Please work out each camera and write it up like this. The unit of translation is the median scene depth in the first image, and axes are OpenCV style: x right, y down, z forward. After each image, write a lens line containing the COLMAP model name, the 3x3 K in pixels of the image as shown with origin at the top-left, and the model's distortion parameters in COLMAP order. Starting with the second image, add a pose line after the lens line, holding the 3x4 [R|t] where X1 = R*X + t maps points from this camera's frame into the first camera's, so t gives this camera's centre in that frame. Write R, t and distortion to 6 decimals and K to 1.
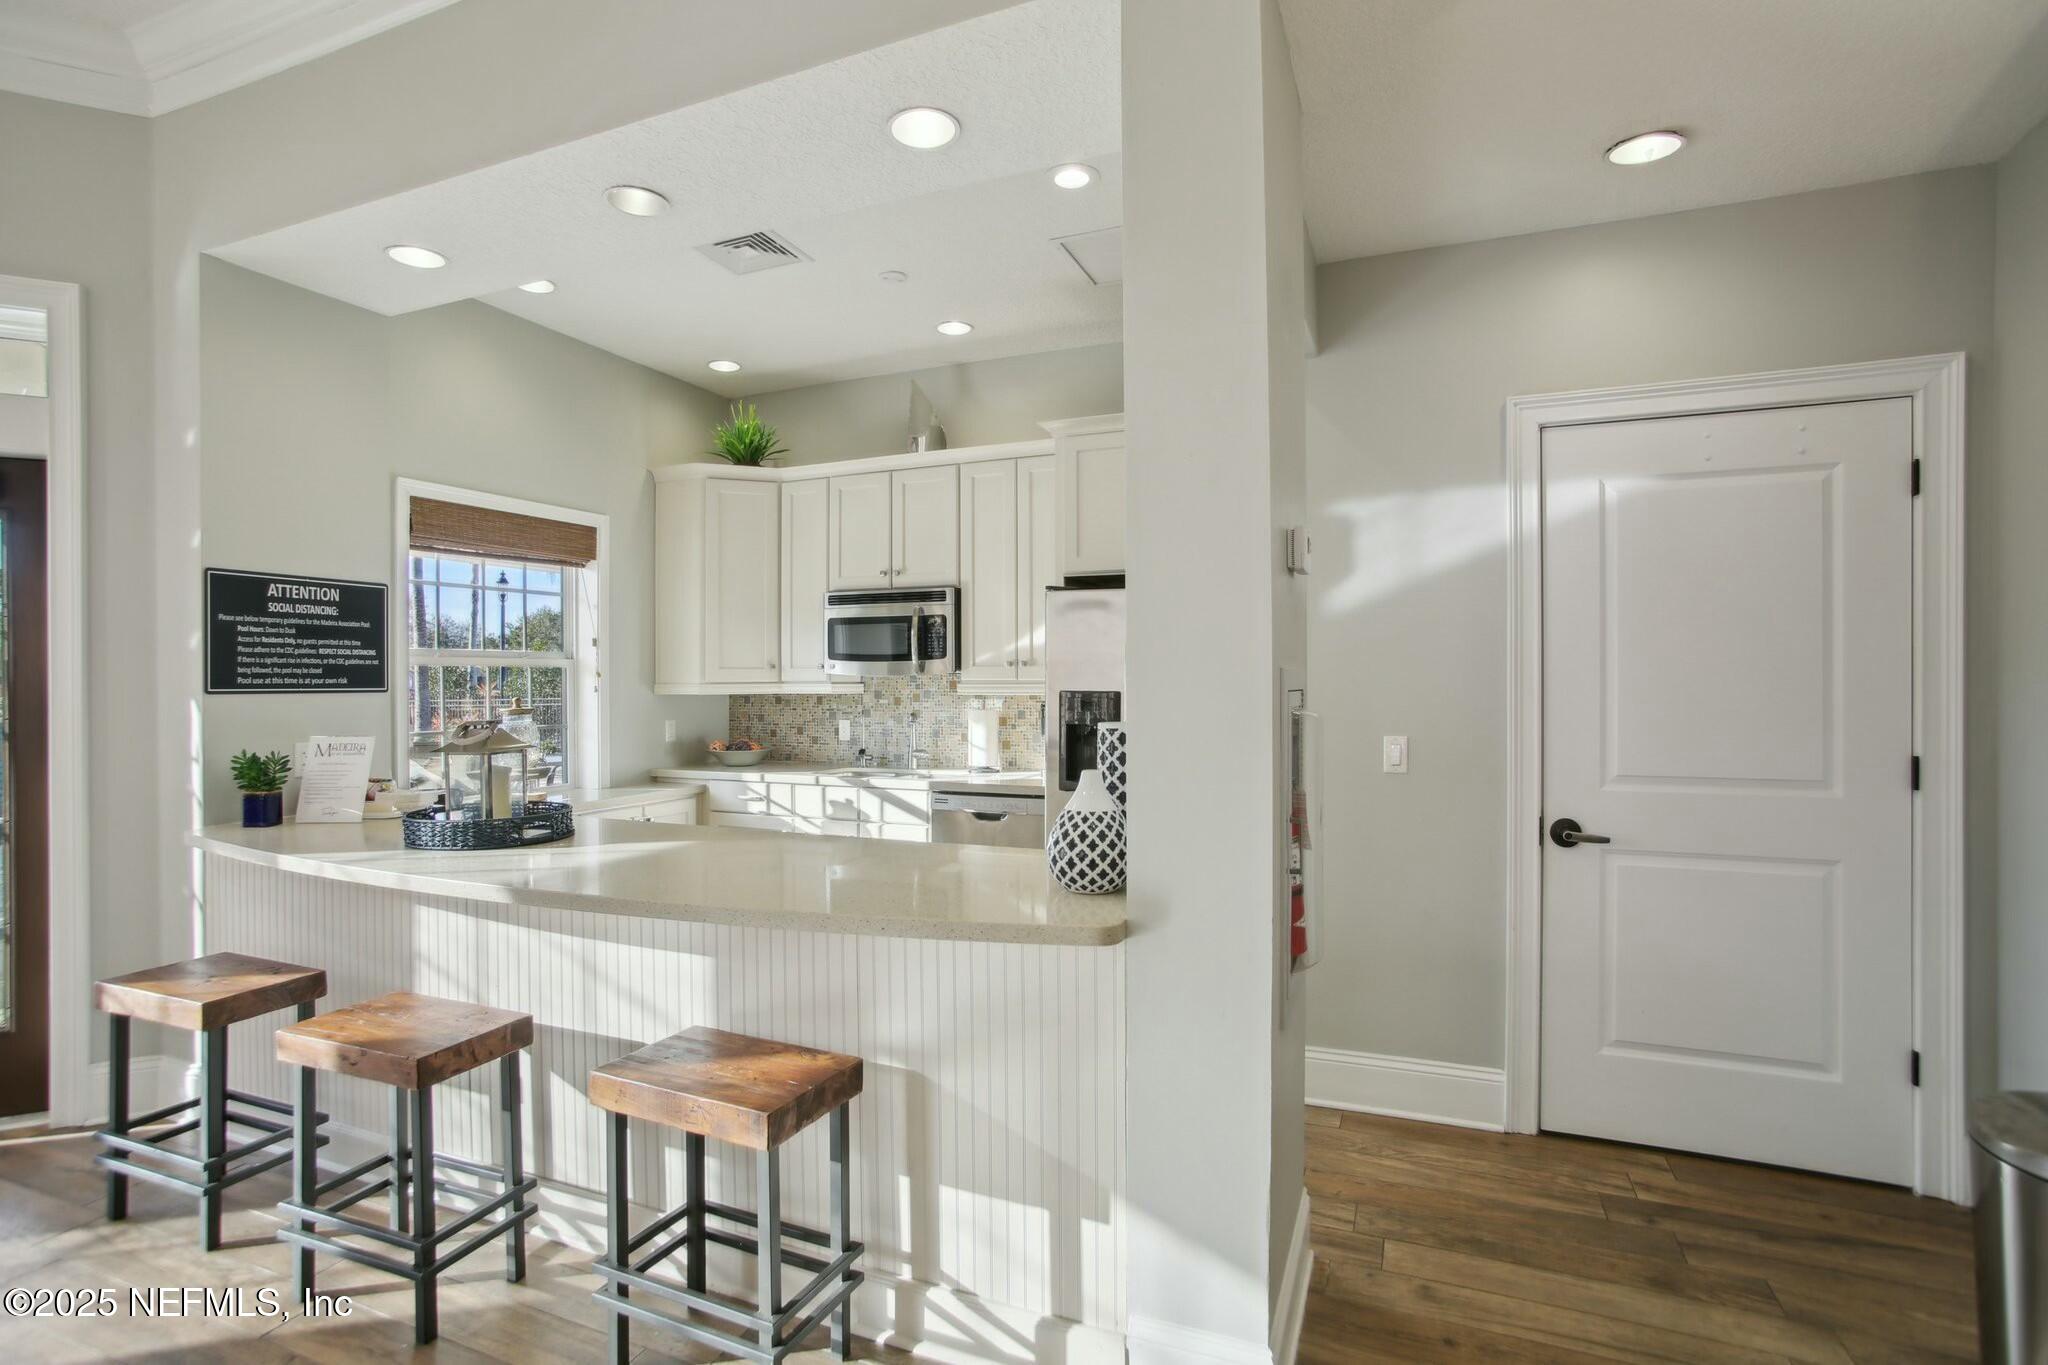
lens RADIAL K [[1018.2, 0, 979.3], [0, 1018.2, 685.3], [0, 0, 1]] dist [-0.075670, 0.047259]
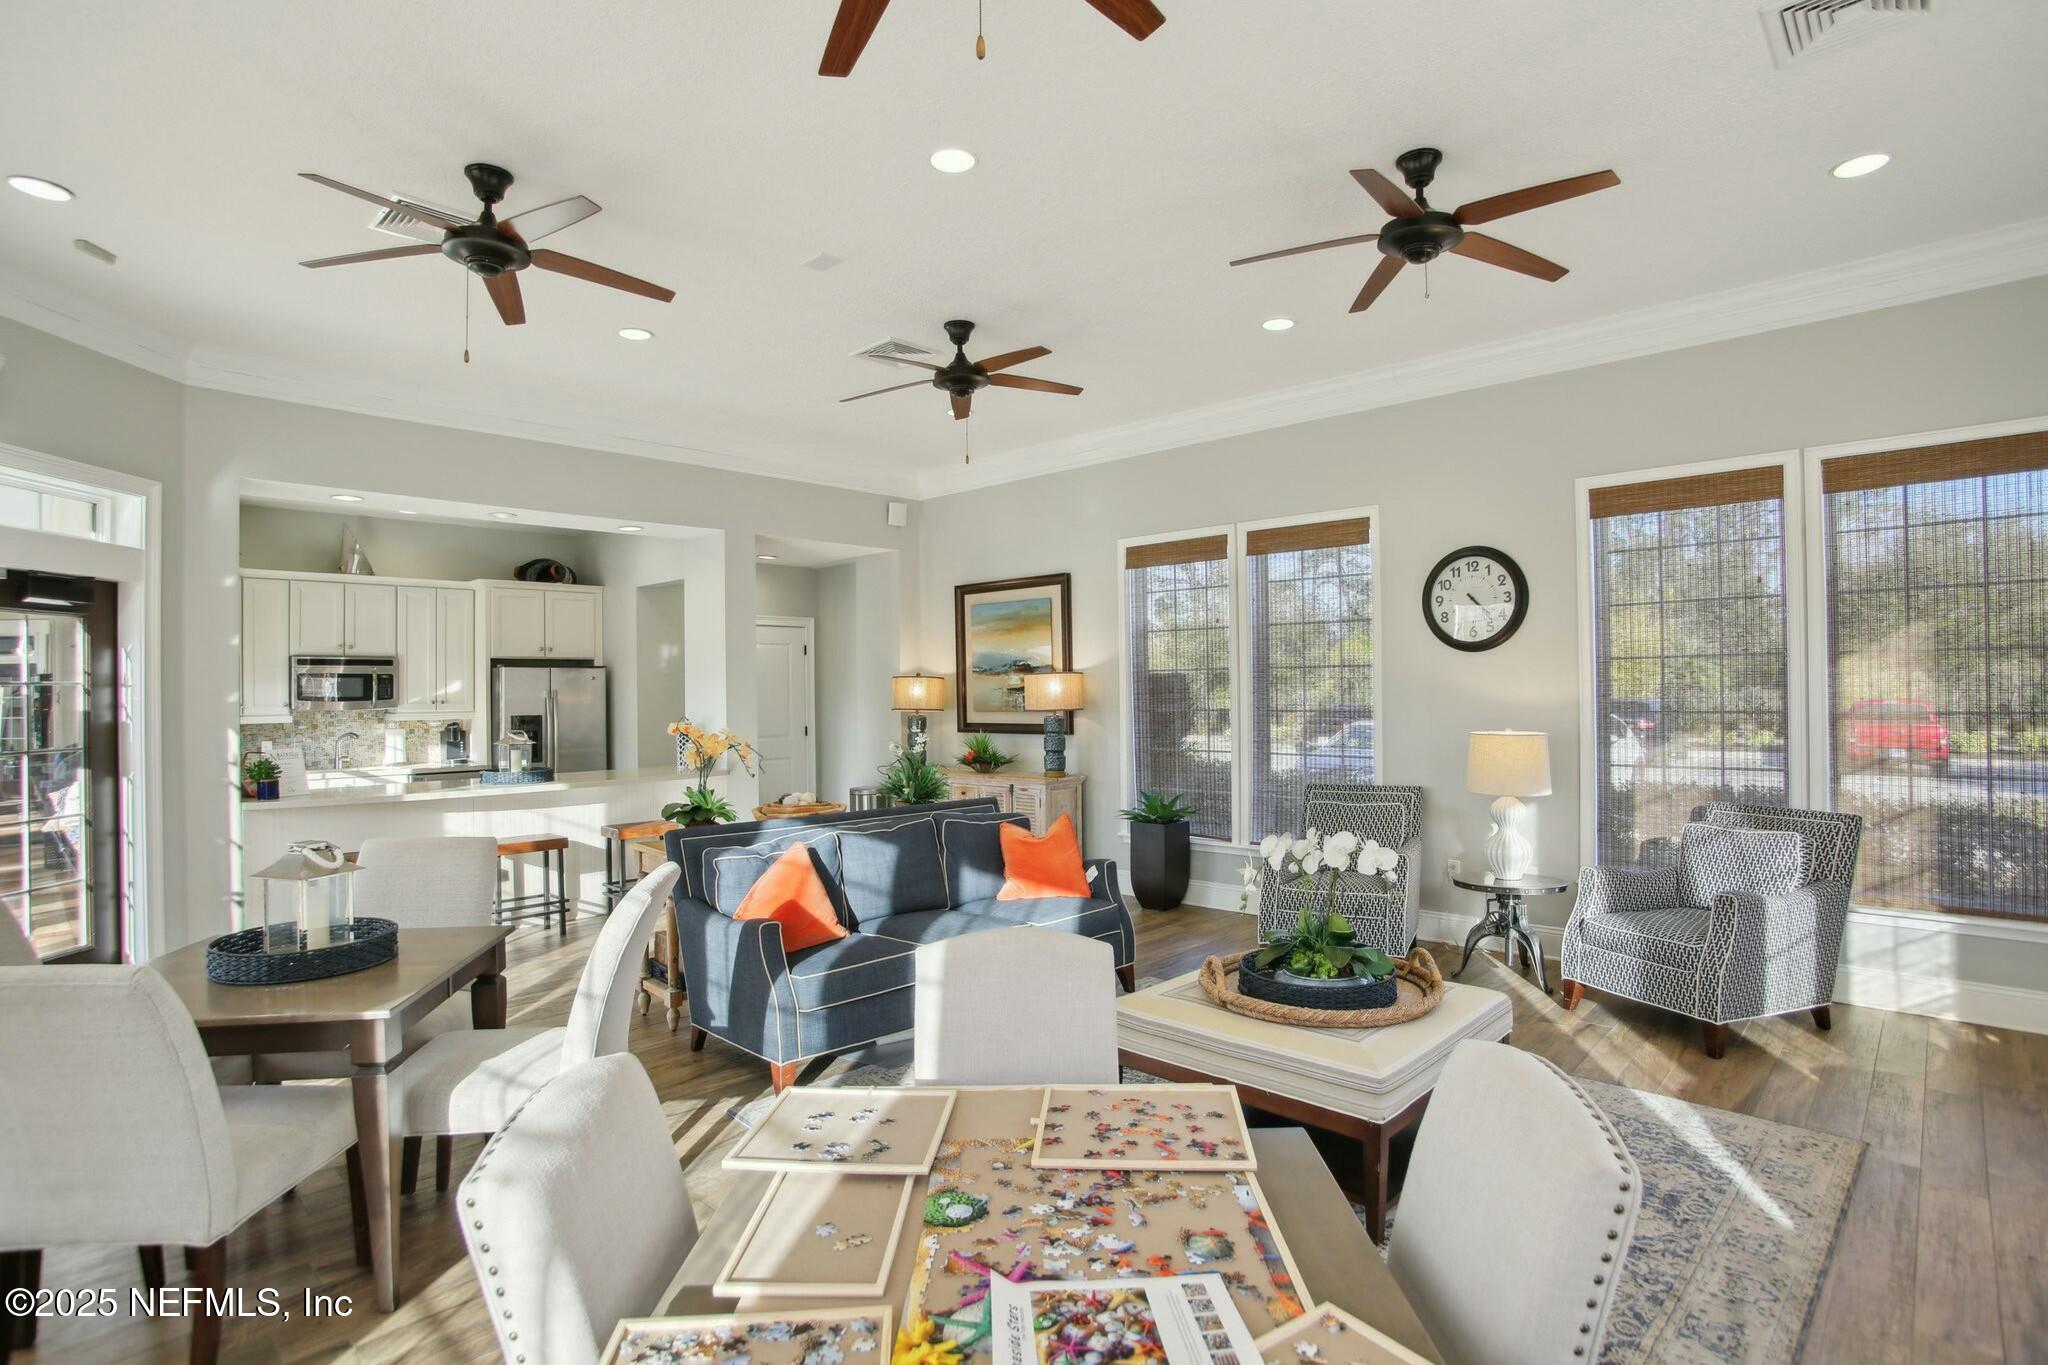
lens RADIAL K [[1018.2, 0, 979.3], [0, 1018.2, 685.3], [0, 0, 1]] dist [-0.075670, 0.047259]
pose [[0.406387, 0.003210, 0.913695, -1.163133], [0.018179, 0.999767, -0.011598, -0.012793], [-0.913520, 0.021324, 0.406234, -0.581718]]
